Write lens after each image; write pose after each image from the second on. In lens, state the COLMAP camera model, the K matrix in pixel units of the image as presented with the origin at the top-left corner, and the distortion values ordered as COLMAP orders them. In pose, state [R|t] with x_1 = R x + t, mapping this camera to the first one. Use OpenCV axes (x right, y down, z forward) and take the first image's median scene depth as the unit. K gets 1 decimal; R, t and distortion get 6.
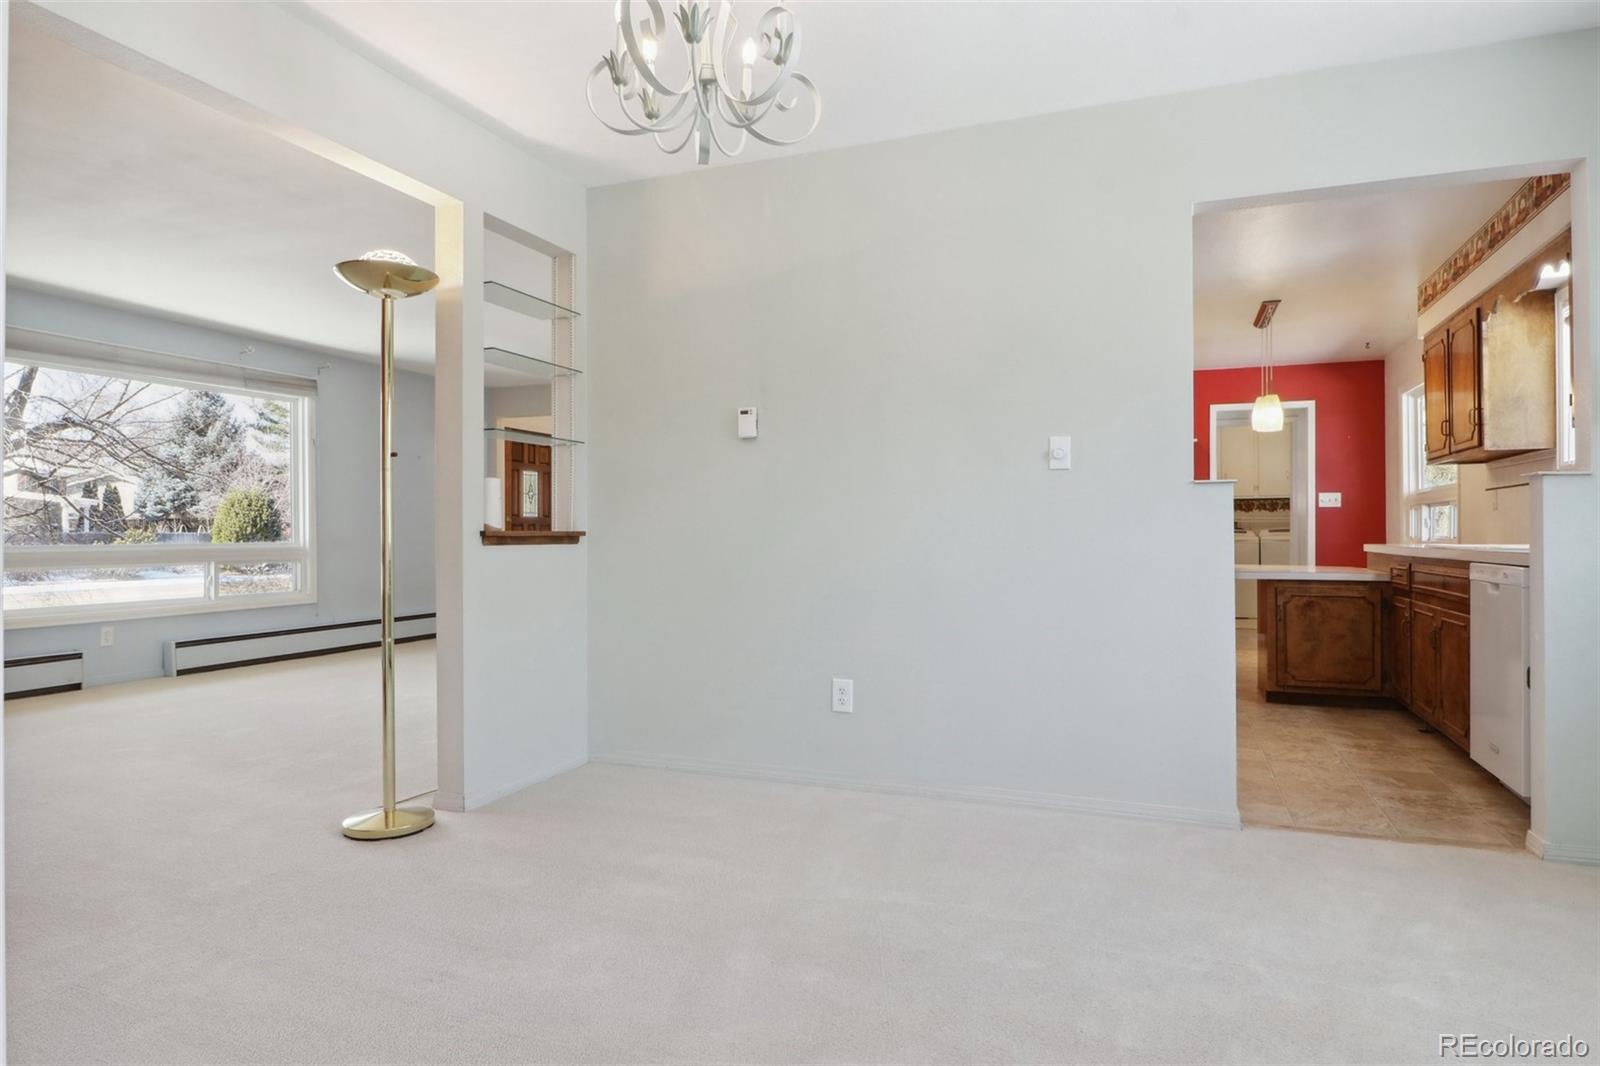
lens RADIAL K [[958.5, 0, 793.4], [0, 958.5, 537.0], [0, 0, 1]] dist [0.007353, -0.010585]
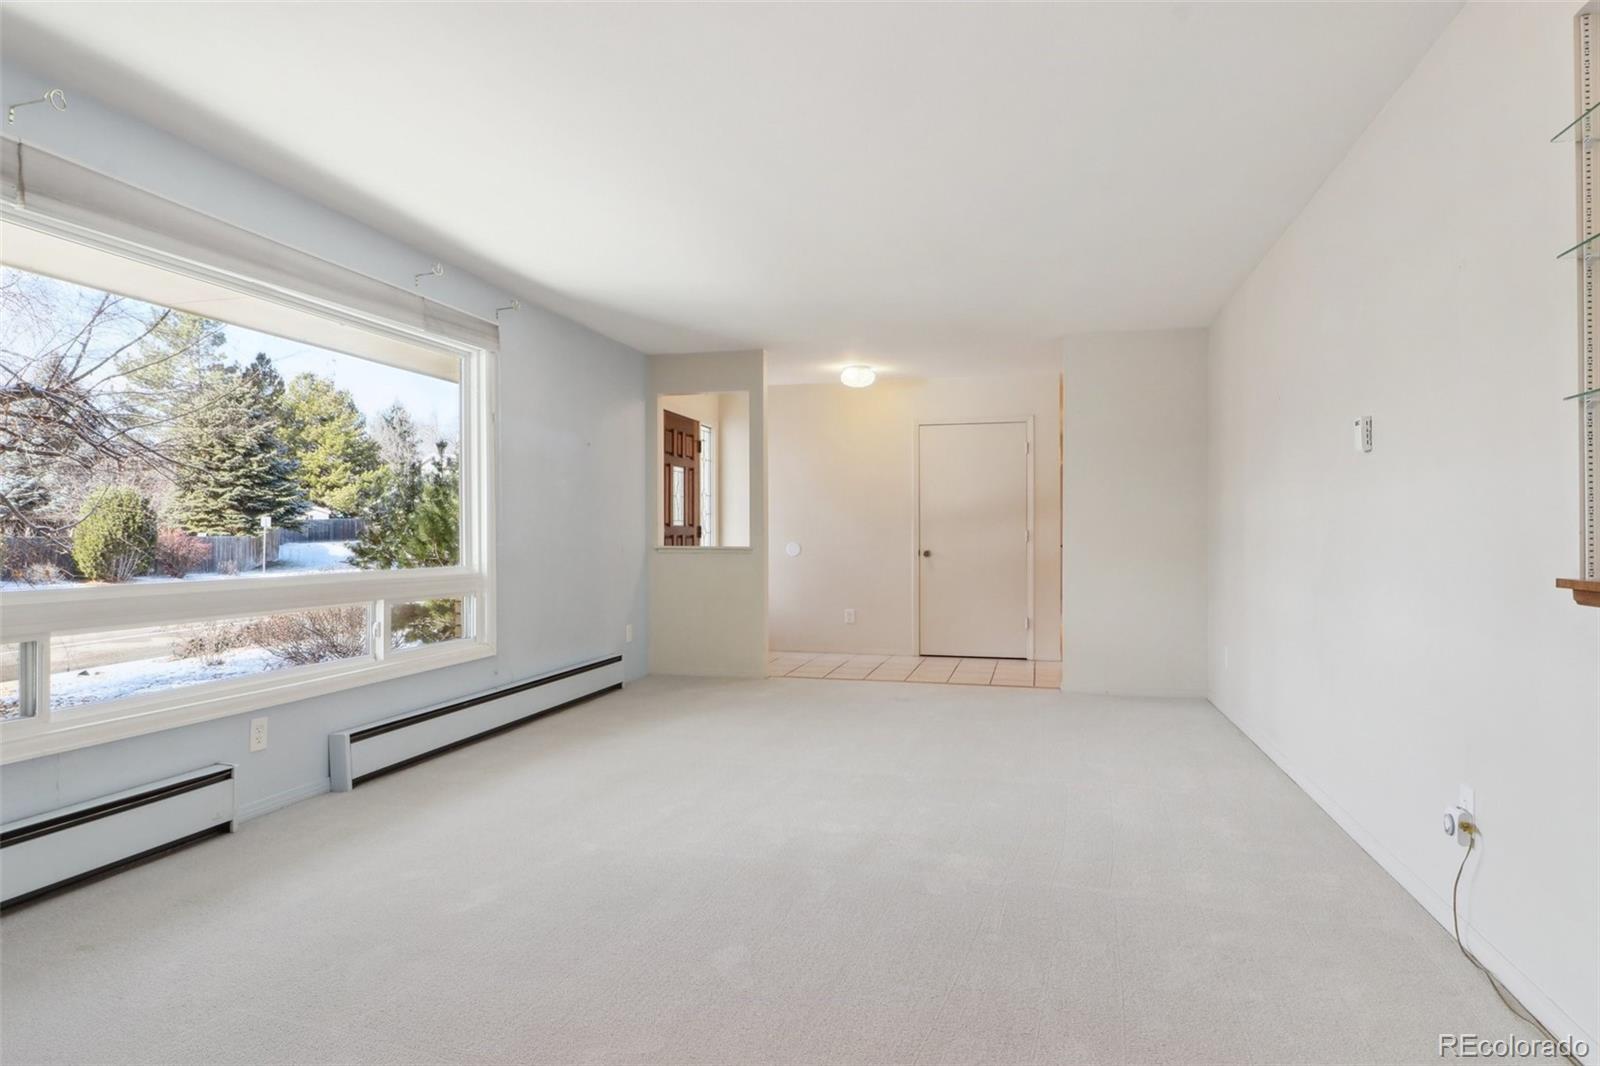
lens RADIAL K [[958.5, 0, 802.5], [0, 958.5, 535.5], [0, 0, 1]] dist [0.007353, -0.010585]
pose [[0.991178, 0.003128, 0.132497, -0.280975], [-0.002362, 0.999980, -0.005943, -0.009039], [-0.132513, 0.005578, 0.991166, 0.226253]]
